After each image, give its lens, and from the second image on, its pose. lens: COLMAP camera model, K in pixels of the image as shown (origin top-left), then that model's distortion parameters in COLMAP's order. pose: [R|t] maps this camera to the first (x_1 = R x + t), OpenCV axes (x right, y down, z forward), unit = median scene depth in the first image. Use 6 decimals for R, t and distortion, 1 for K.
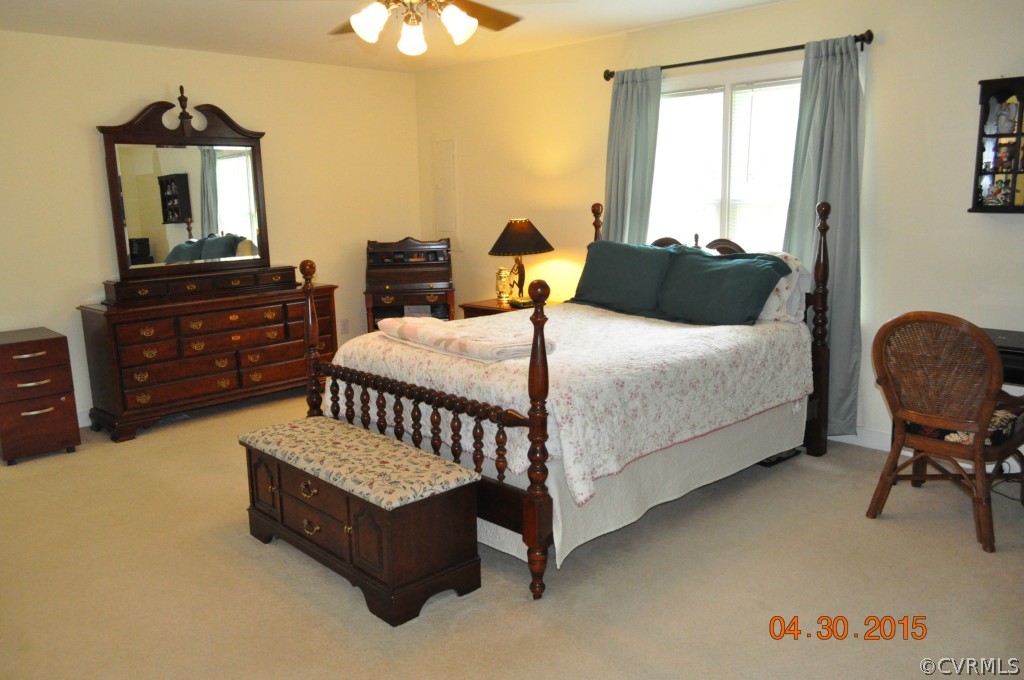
lens RADIAL K [[809.1, 0, 514.0], [0, 809.1, 342.2], [0, 0, 1]] dist [-0.017200, -0.008508]
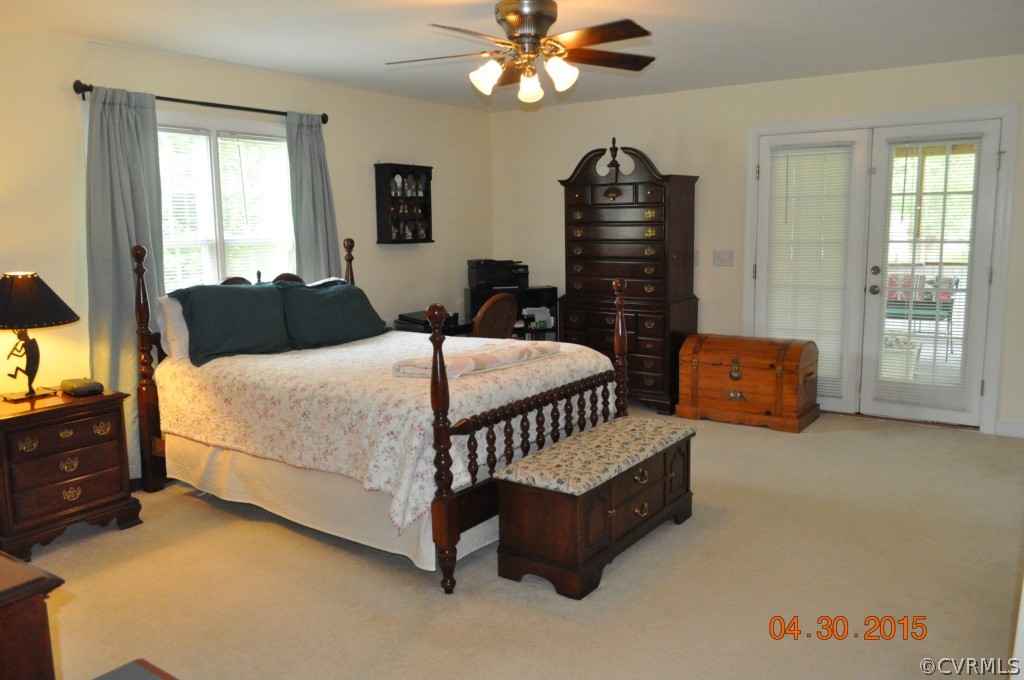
lens RADIAL K [[809.1, 0, 514.7], [0, 809.1, 341.9], [0, 0, 1]] dist [-0.017200, -0.008508]
pose [[-0.203631, -0.117570, 0.971963, -0.867475], [0.198065, 0.967289, 0.158500, -0.145339], [-0.958804, 0.224787, -0.173683, 0.882730]]
